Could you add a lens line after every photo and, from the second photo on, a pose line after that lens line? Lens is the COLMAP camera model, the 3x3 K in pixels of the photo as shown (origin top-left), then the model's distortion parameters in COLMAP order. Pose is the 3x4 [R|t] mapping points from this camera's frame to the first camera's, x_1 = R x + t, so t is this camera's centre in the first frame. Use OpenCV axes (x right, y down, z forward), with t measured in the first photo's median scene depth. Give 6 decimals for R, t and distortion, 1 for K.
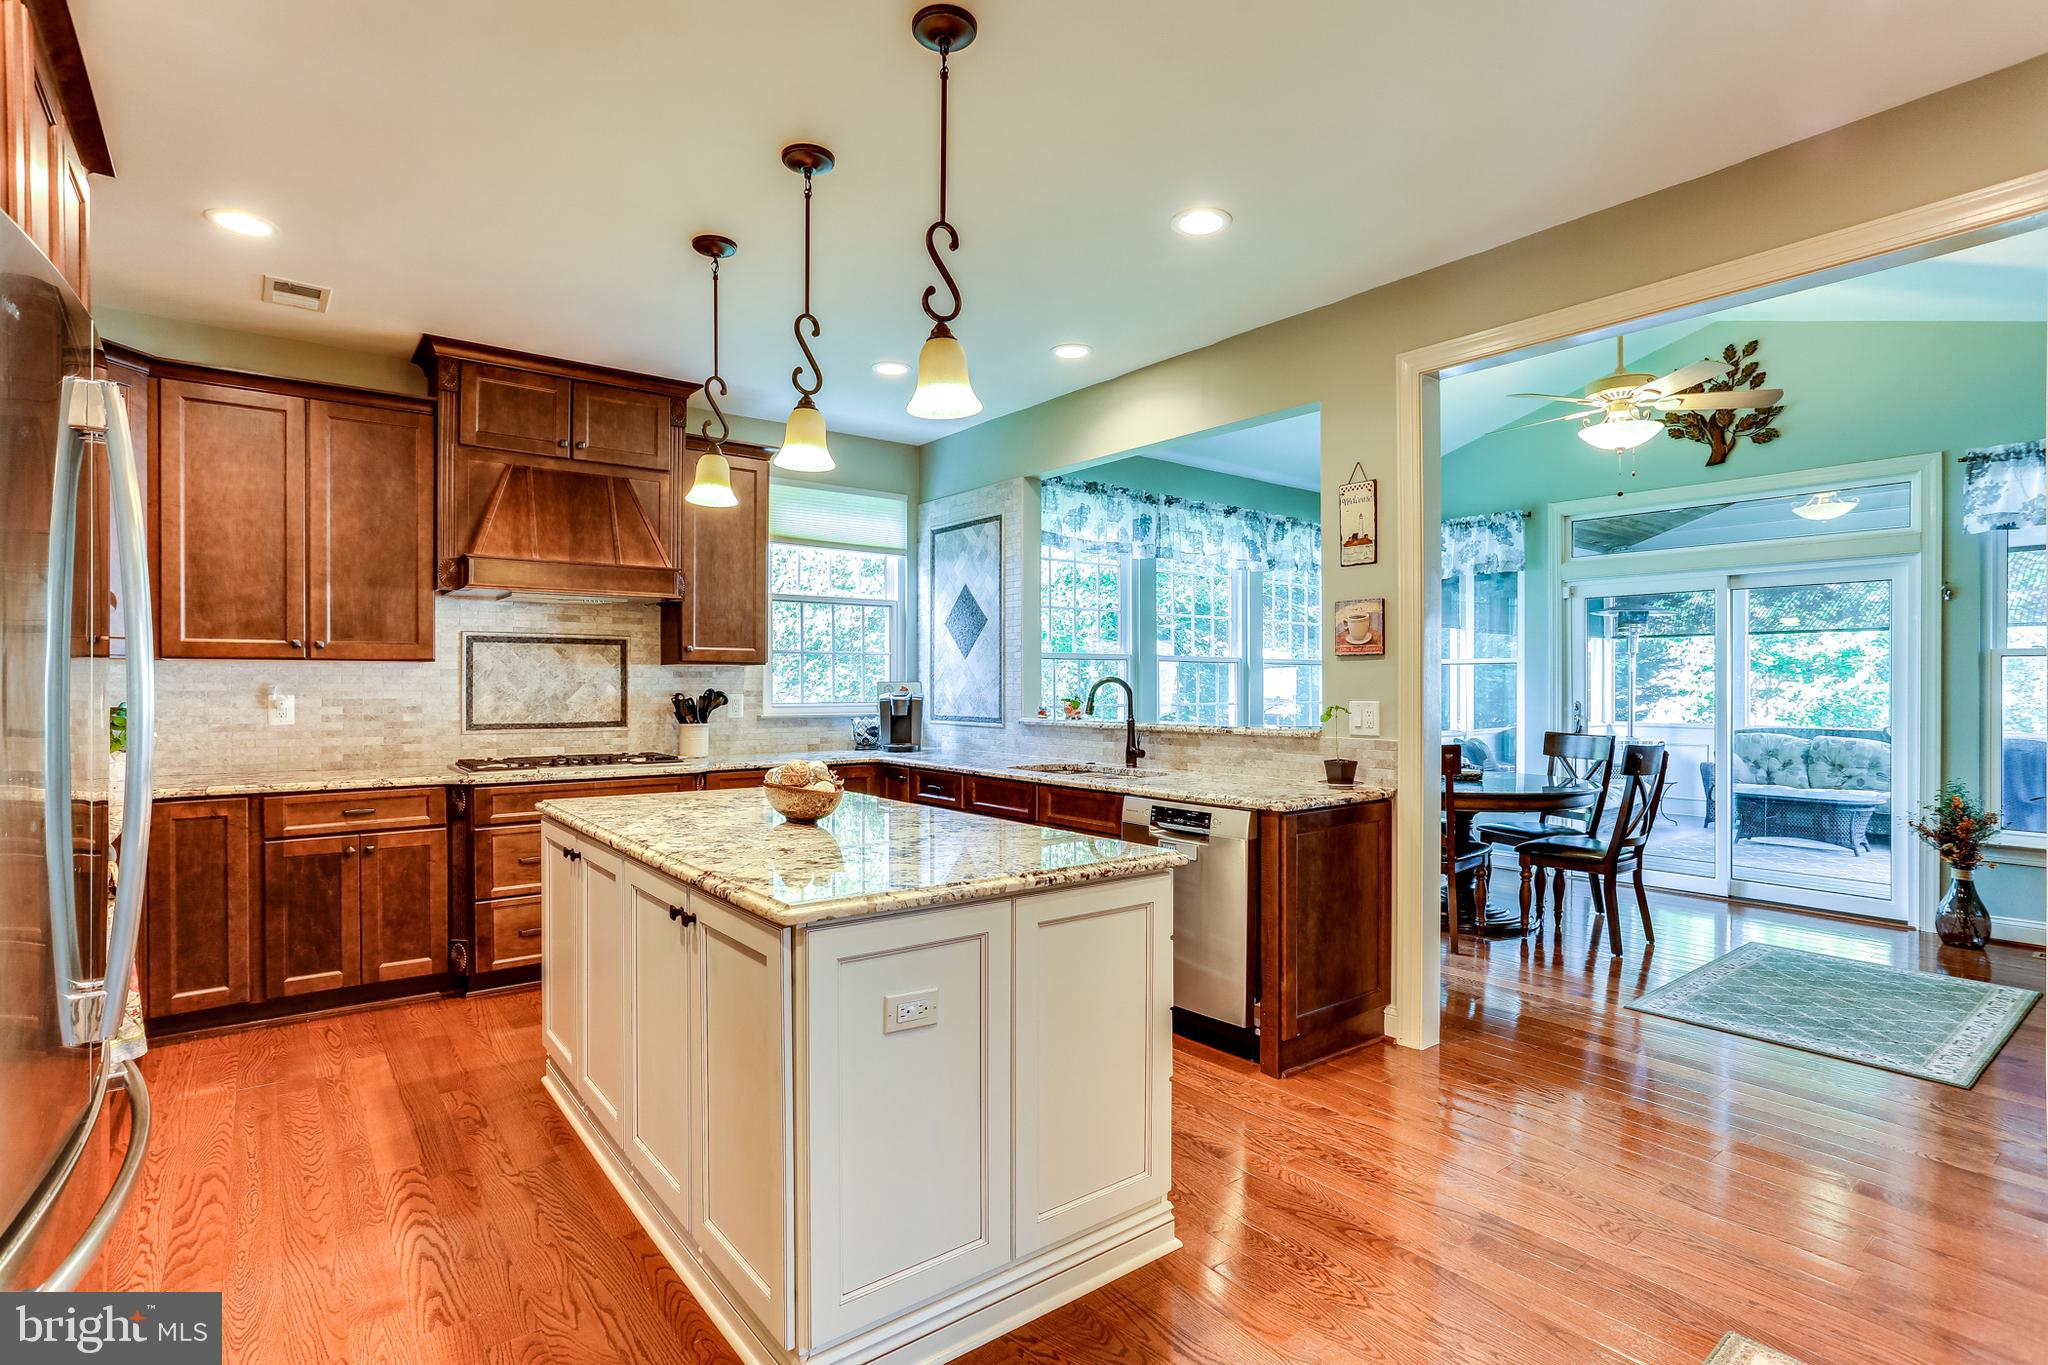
lens RADIAL K [[999.9, 0, 983.8], [0, 999.9, 688.5], [0, 0, 1]] dist [-0.051791, 0.020584]
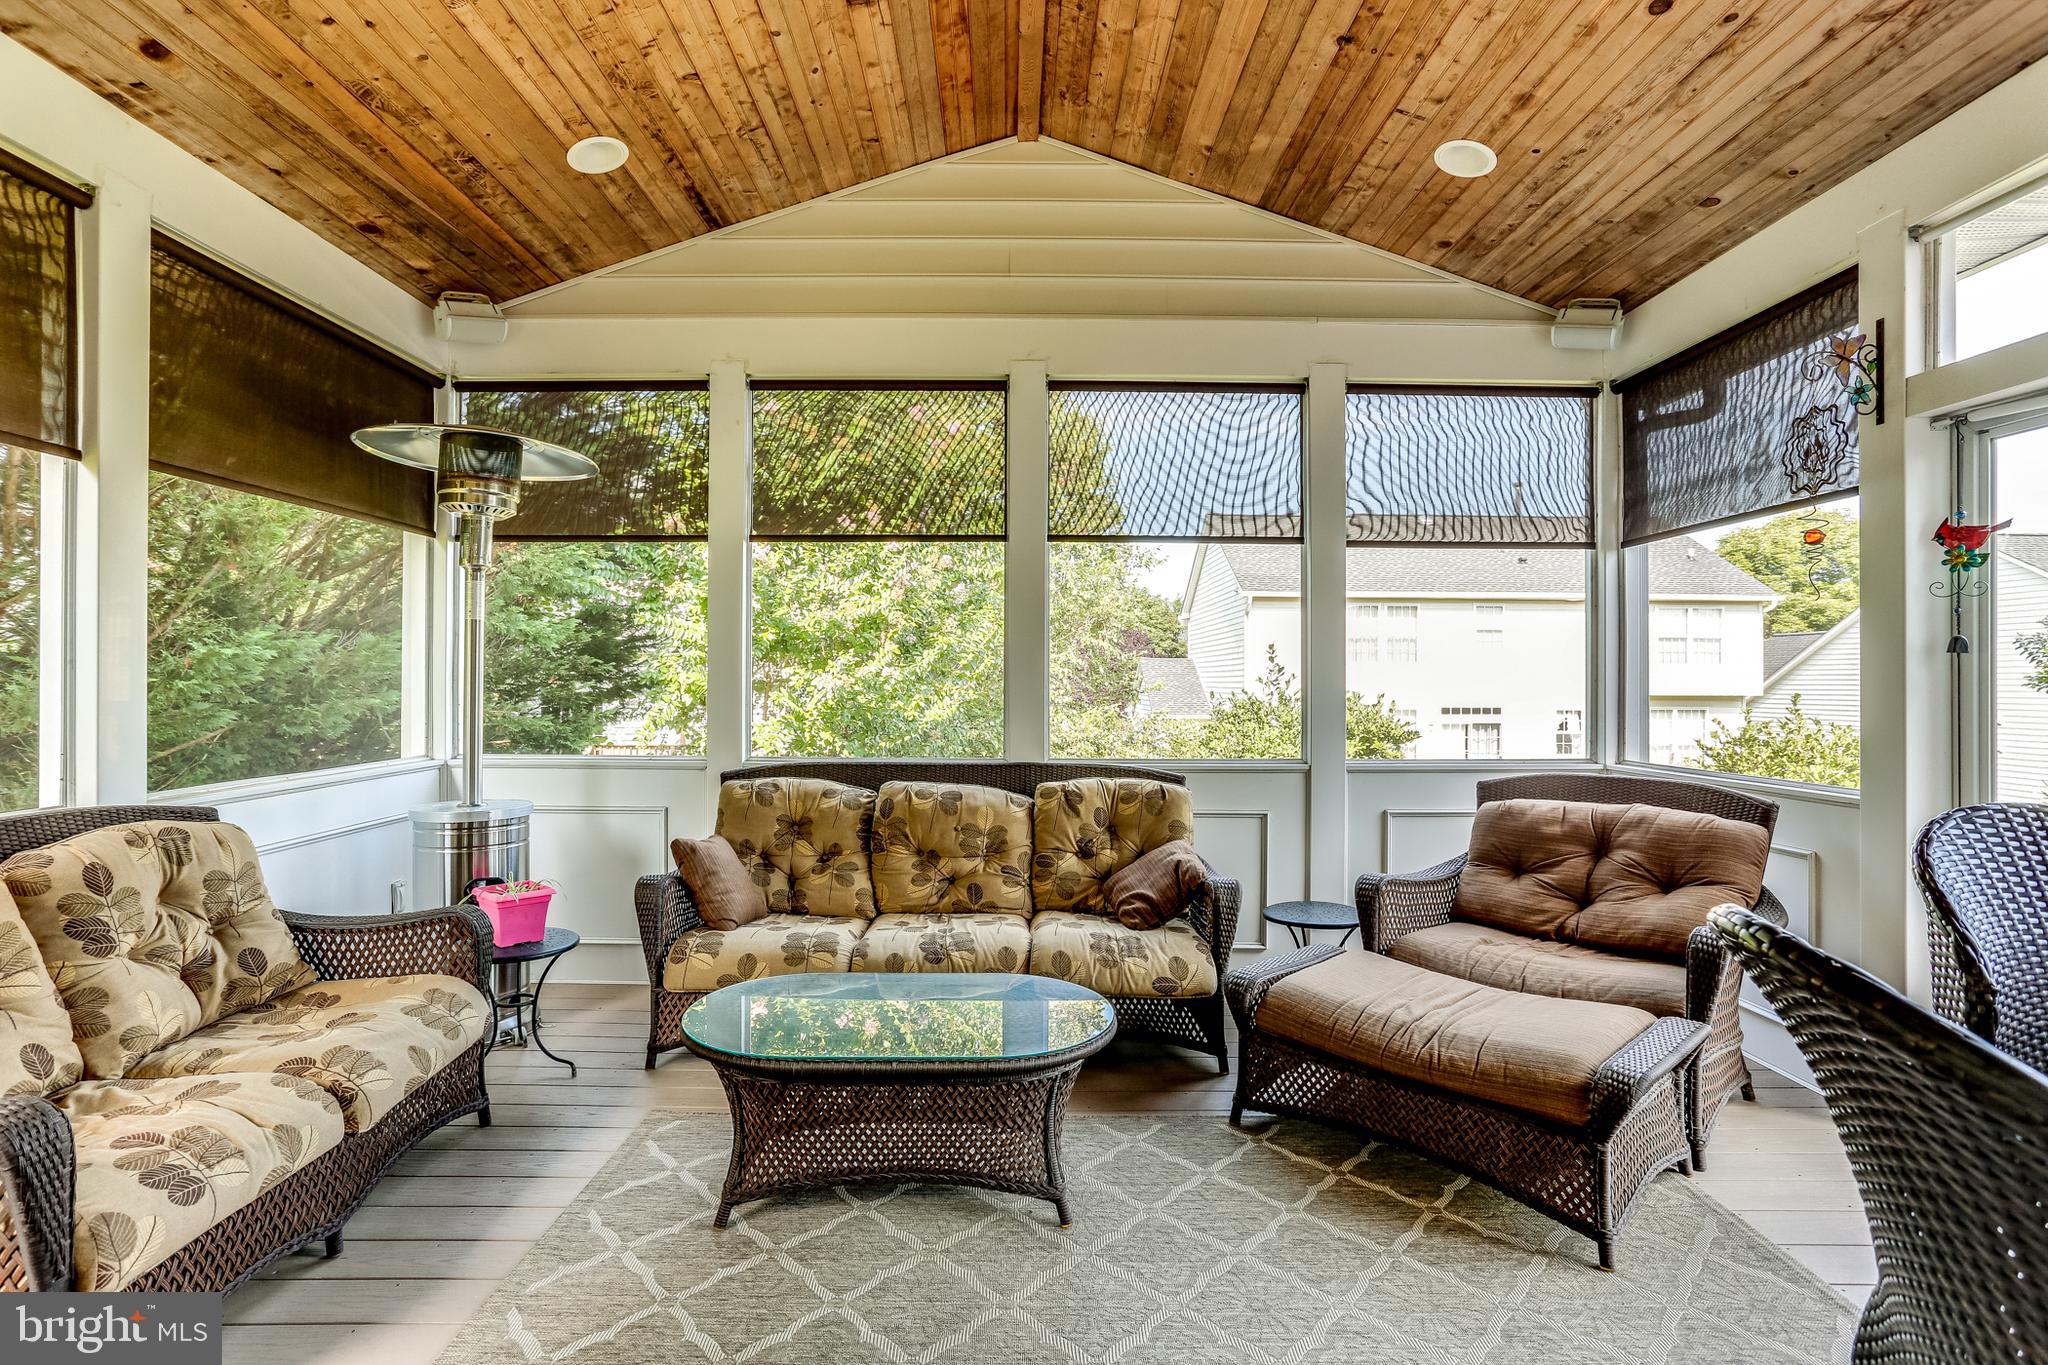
lens RADIAL K [[999.9, 0, 1025.6], [0, 999.9, 678.3], [0, 0, 1]] dist [-0.051791, 0.020584]
pose [[0.585946, 0.003861, 0.810341, 1.012702], [-0.003239, 0.999992, -0.002422, 0.009244], [-0.810344, -0.001206, 0.585954, 1.305160]]
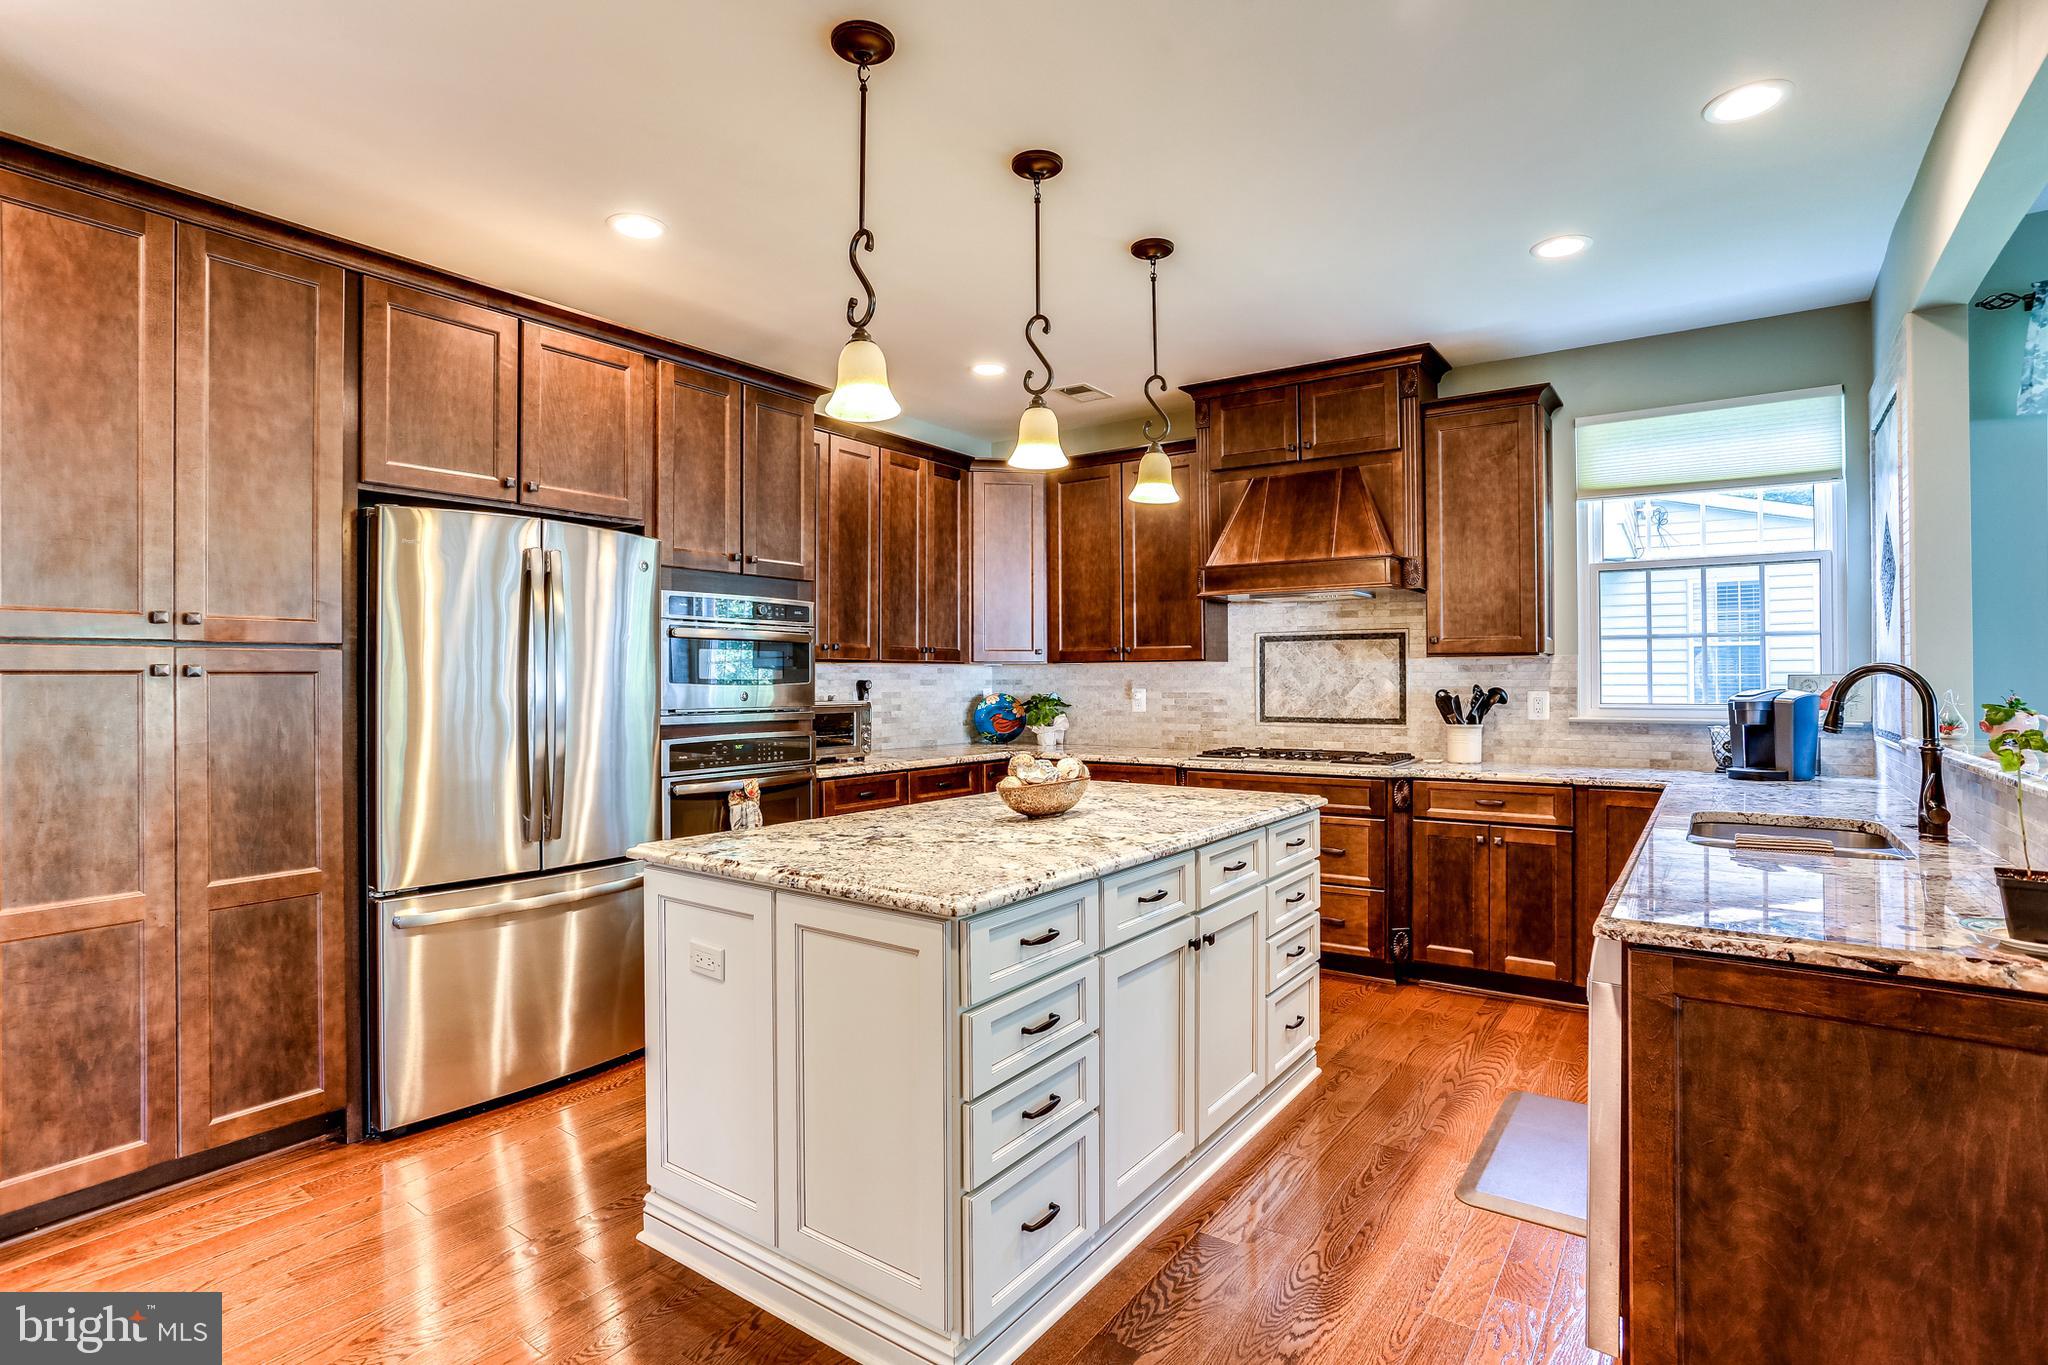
lens RADIAL K [[999.9, 0, 1021.0], [0, 999.9, 672.5], [0, 0, 1]] dist [-0.051791, 0.020584]
pose [[0.301298, -0.009625, -0.953481, 0.439792], [-0.001564, 0.999943, -0.010588, -0.000587], [0.953529, 0.004681, 0.301266, 0.380047]]
